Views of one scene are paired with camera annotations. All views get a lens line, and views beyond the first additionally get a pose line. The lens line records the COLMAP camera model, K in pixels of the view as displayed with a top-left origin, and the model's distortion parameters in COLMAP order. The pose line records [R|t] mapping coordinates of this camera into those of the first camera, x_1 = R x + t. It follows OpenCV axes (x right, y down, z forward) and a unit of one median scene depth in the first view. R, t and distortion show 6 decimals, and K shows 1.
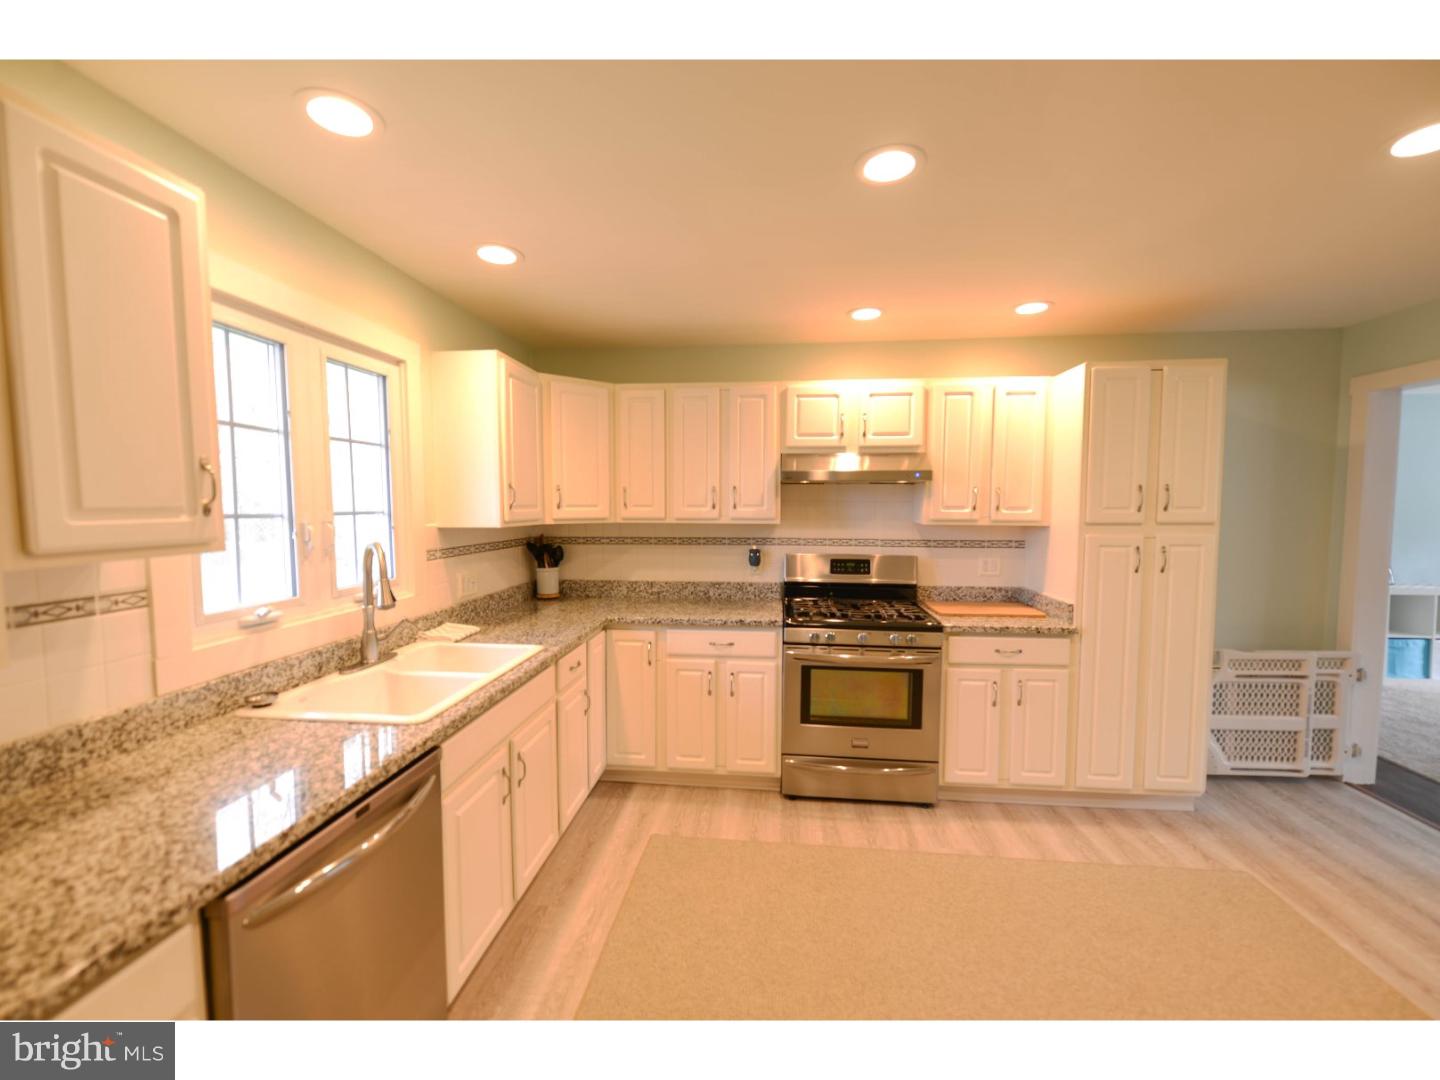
lens RADIAL K [[585.6, 0, 716.6], [0, 585.6, 540.6], [0, 0, 1]] dist [0.001517, -0.001020]
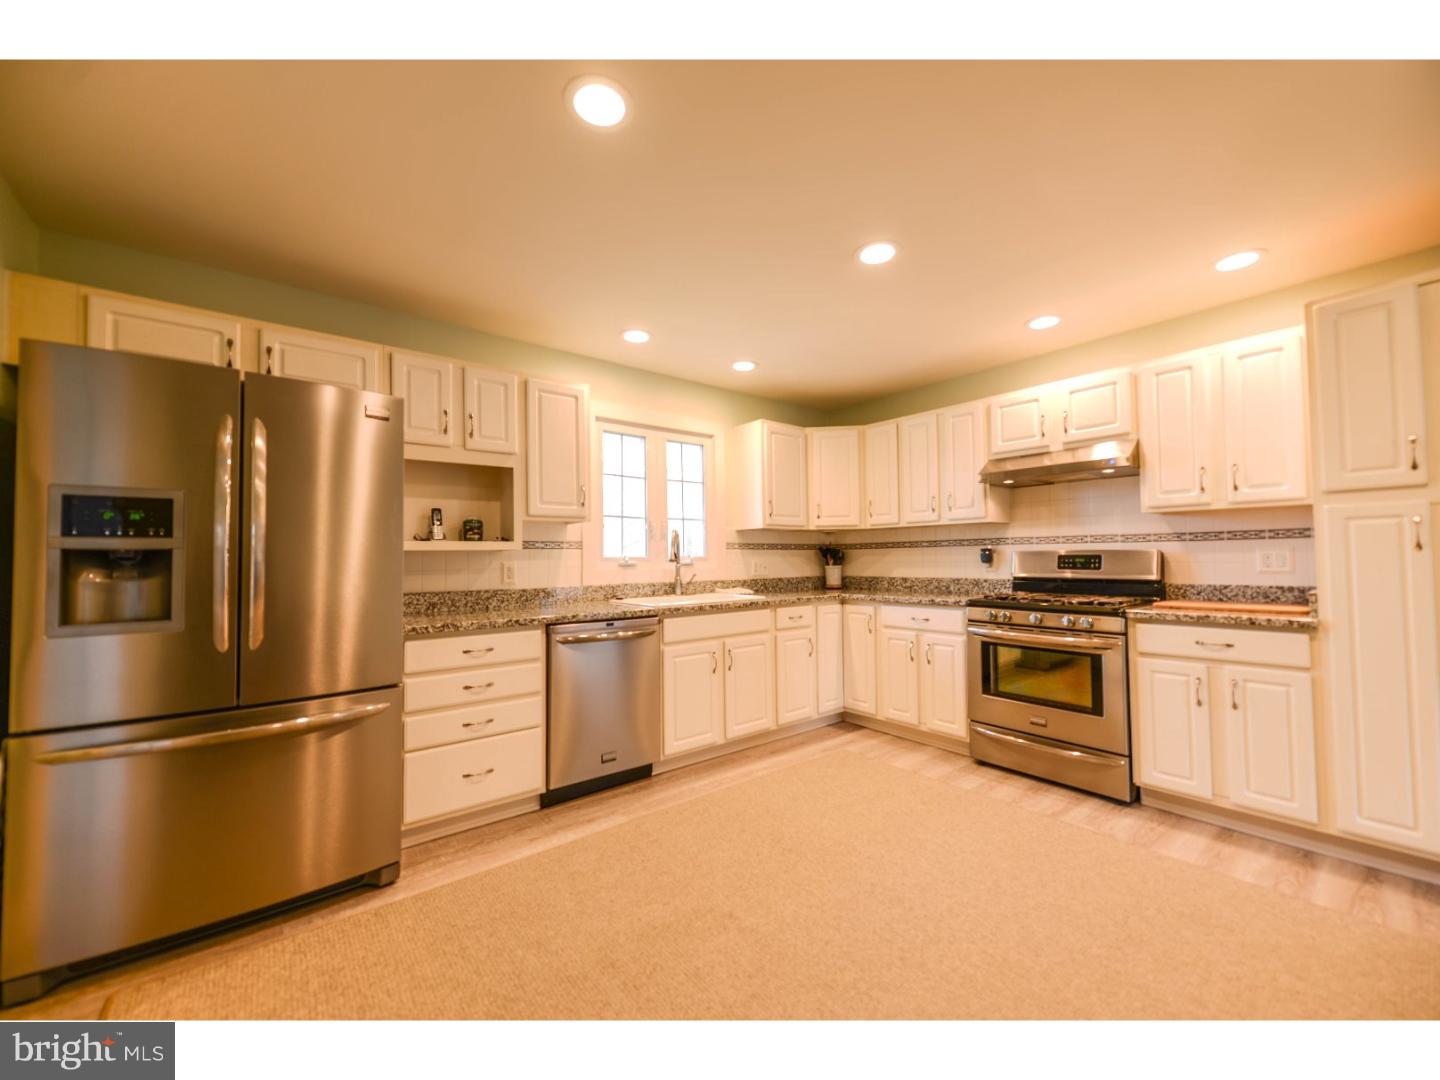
lens RADIAL K [[569.4, 0, 733.2], [0, 569.4, 542.2], [0, 0, 1]] dist [0.010800, -0.000208]
pose [[0.711499, -0.031727, -0.701970, 0.568274], [-0.031124, 0.996577, -0.076588, 0.118778], [0.701997, 0.076340, 0.708076, -0.127398]]
